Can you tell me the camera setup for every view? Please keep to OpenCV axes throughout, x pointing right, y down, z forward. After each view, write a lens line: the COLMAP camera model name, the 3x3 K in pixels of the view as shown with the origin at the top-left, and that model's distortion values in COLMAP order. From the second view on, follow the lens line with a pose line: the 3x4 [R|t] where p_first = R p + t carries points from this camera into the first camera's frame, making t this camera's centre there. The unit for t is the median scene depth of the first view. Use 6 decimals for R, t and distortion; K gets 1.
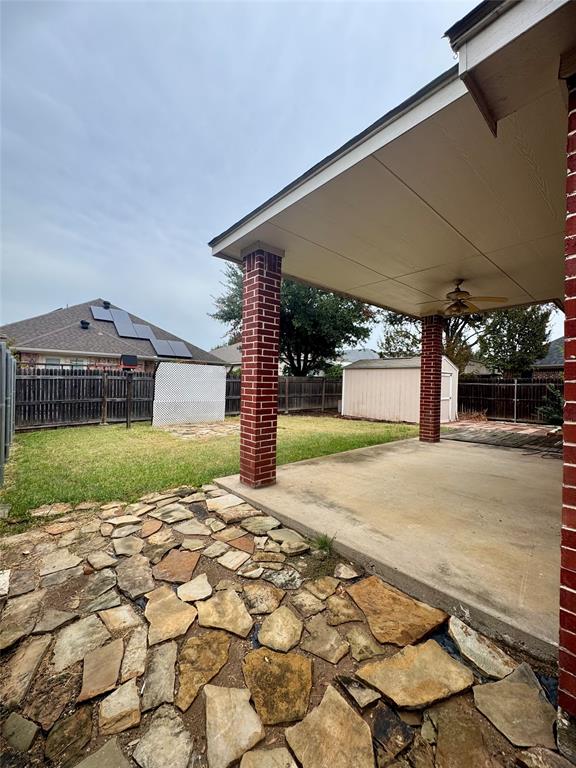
lens RADIAL K [[308.5, 0, 290.4], [0, 308.5, 385.5], [0, 0, 1]] dist [0.000183, 0.000045]
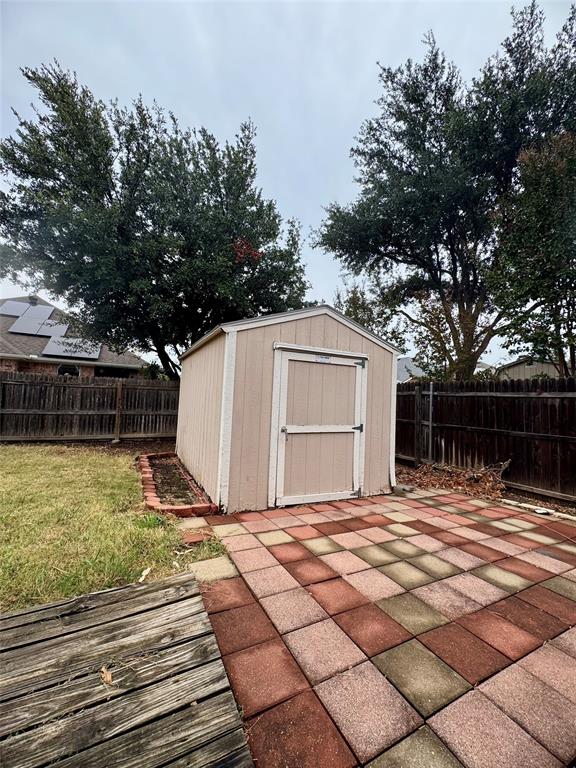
lens RADIAL K [[308.5, 0, 289.4], [0, 308.5, 383.2], [0, 0, 1]] dist [0.000183, 0.000045]
pose [[0.970254, 0.003015, -0.242070, 0.476819], [-0.018158, 0.998012, -0.060353, 0.010685], [0.241407, 0.062953, 0.968380, 0.576348]]
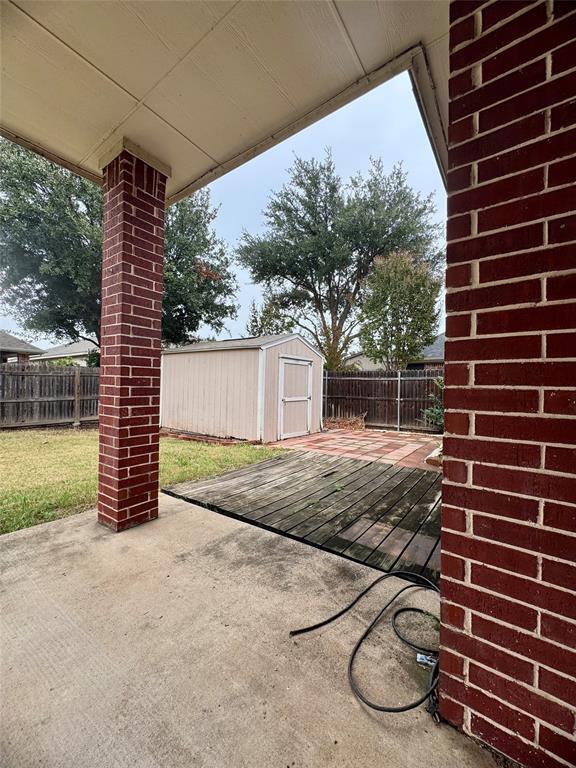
lens RADIAL K [[308.5, 0, 284.7], [0, 308.5, 384.4], [0, 0, 1]] dist [0.000183, 0.000045]
pose [[0.976224, -0.003812, 0.216730, 0.291812], [0.003459, 0.999992, 0.002004, 0.008178], [-0.216736, -0.001207, 0.976229, 0.326842]]
